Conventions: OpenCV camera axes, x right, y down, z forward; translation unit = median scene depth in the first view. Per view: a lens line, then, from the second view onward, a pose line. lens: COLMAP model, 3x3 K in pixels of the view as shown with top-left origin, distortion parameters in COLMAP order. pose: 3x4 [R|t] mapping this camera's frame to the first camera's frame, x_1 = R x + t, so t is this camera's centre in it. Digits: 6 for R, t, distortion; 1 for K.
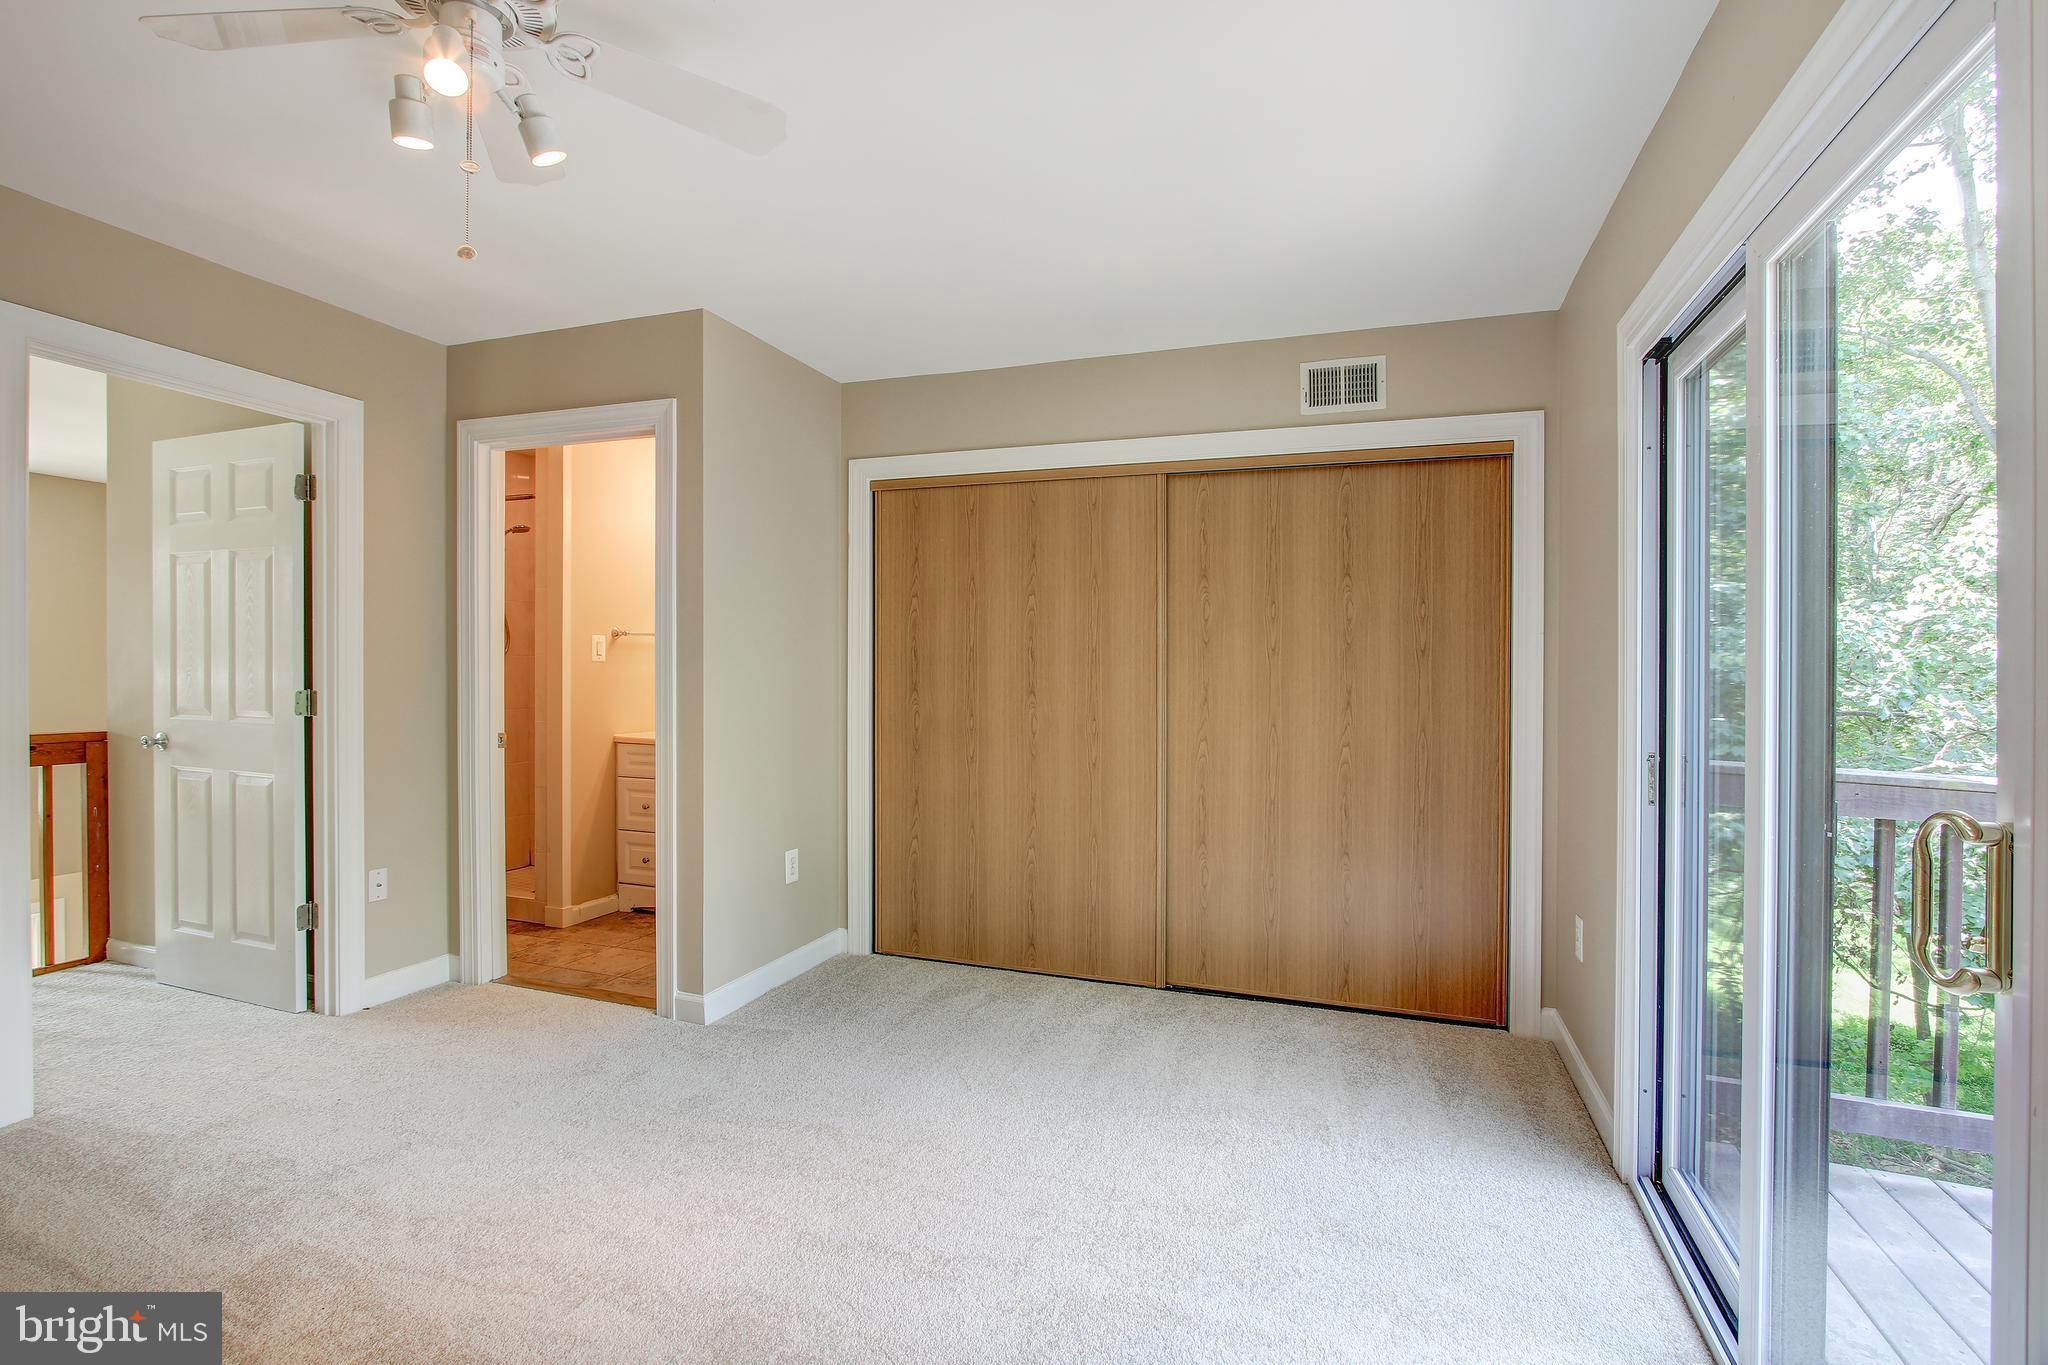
lens RADIAL K [[988.2, 0, 1017.4], [0, 988.2, 681.9], [0, 0, 1]] dist [-0.021889, 0.000073]
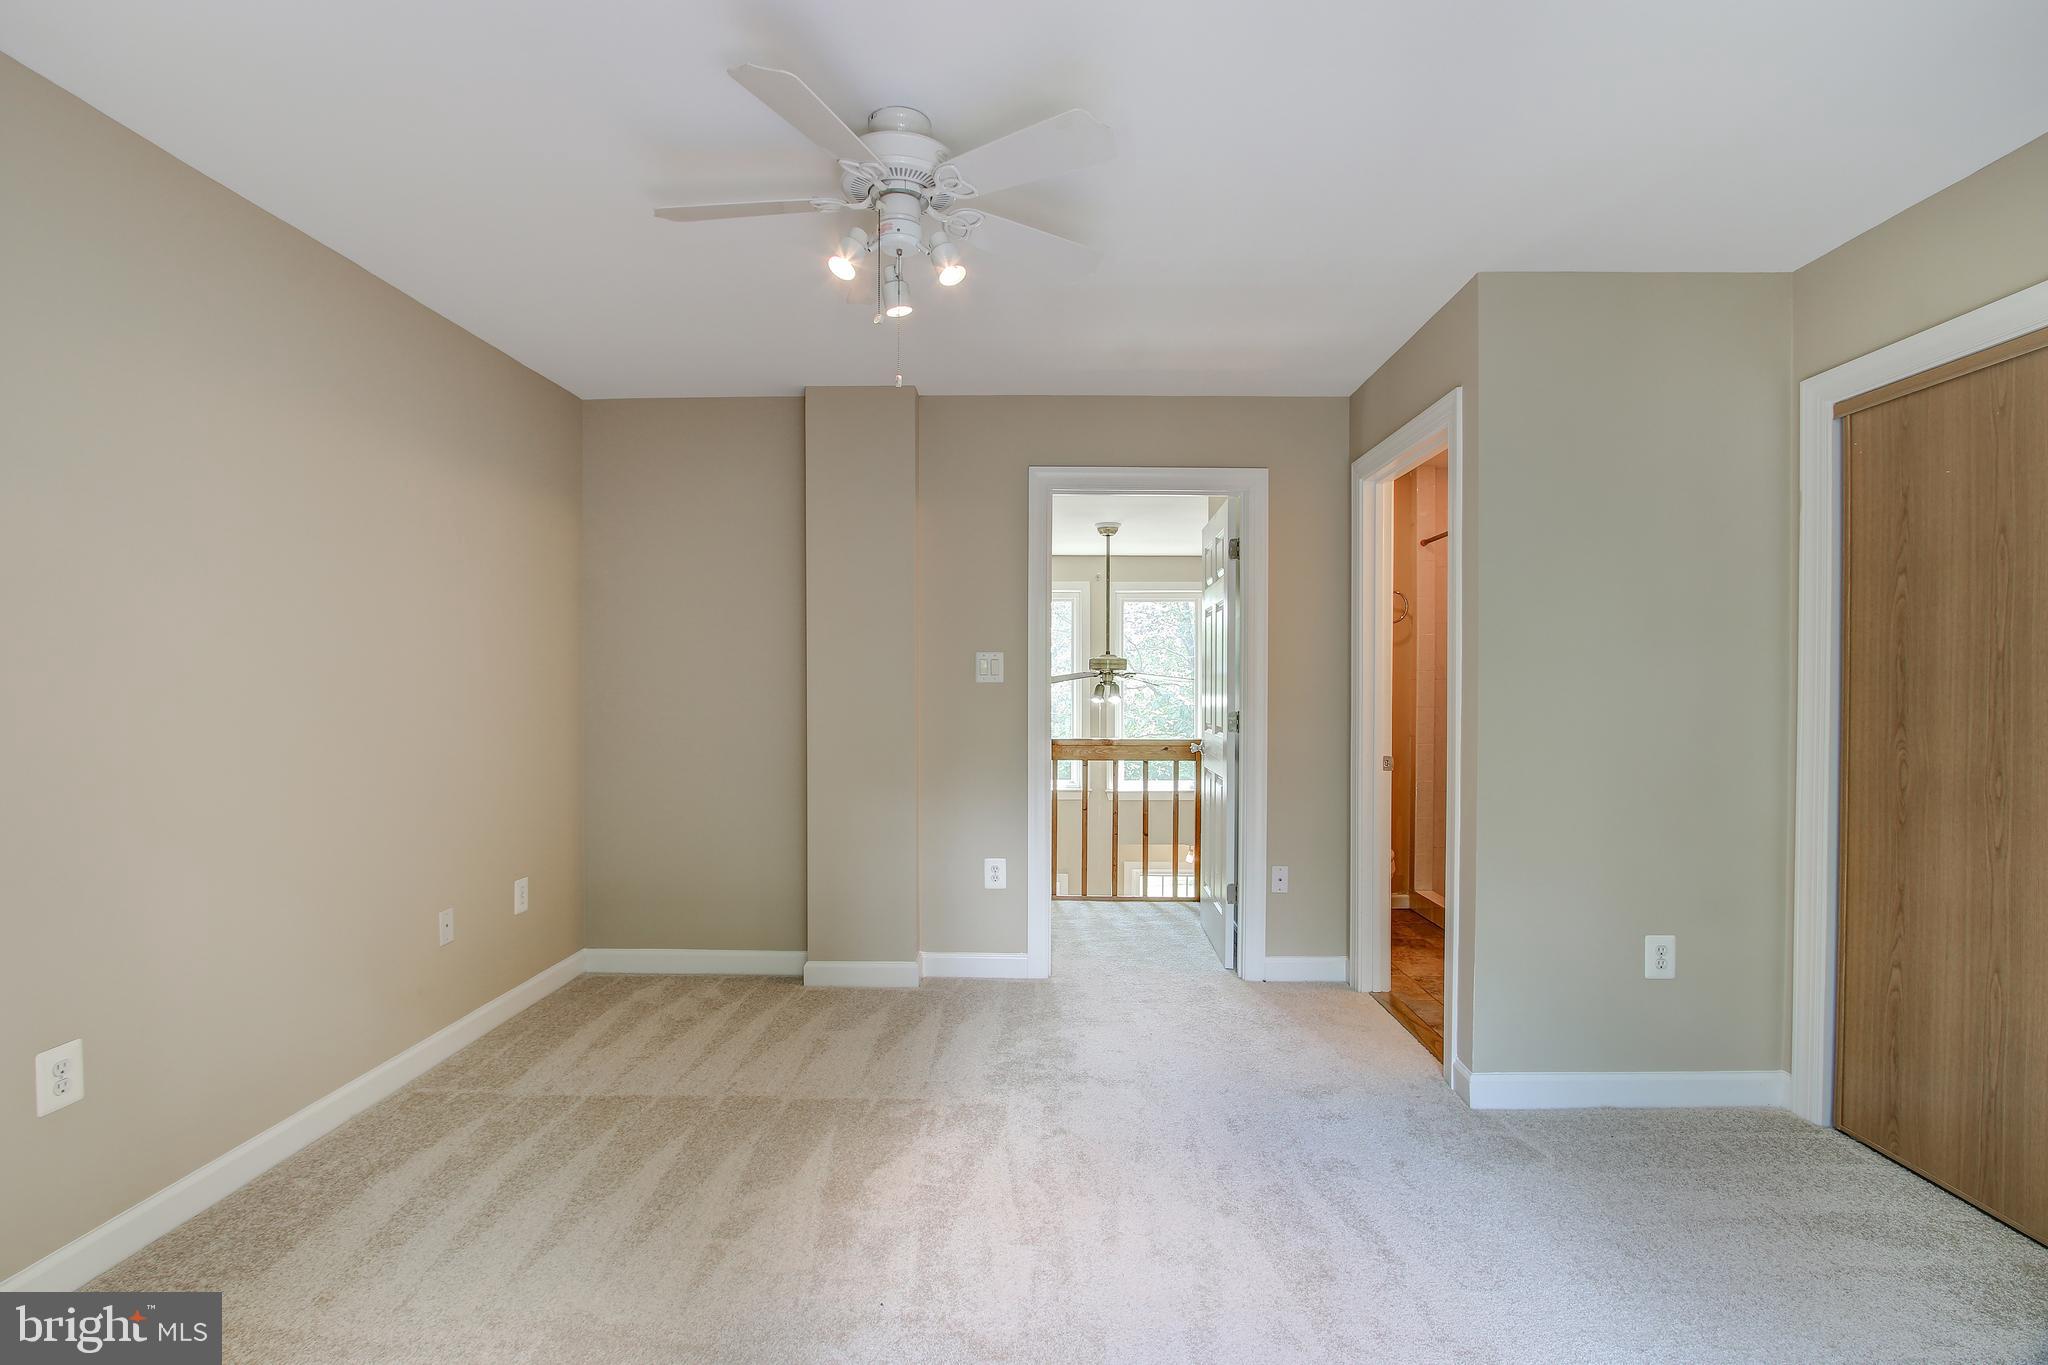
lens RADIAL K [[954.2, 0, 1024.9], [0, 954.2, 705.4], [0, 0, 1]] dist [-0.021774, 0.000202]
pose [[0.303604, 0.006688, -0.952775, 0.306267], [-0.009323, 0.999948, 0.004049, -0.001712], [0.952753, 0.007653, 0.303651, 0.329295]]
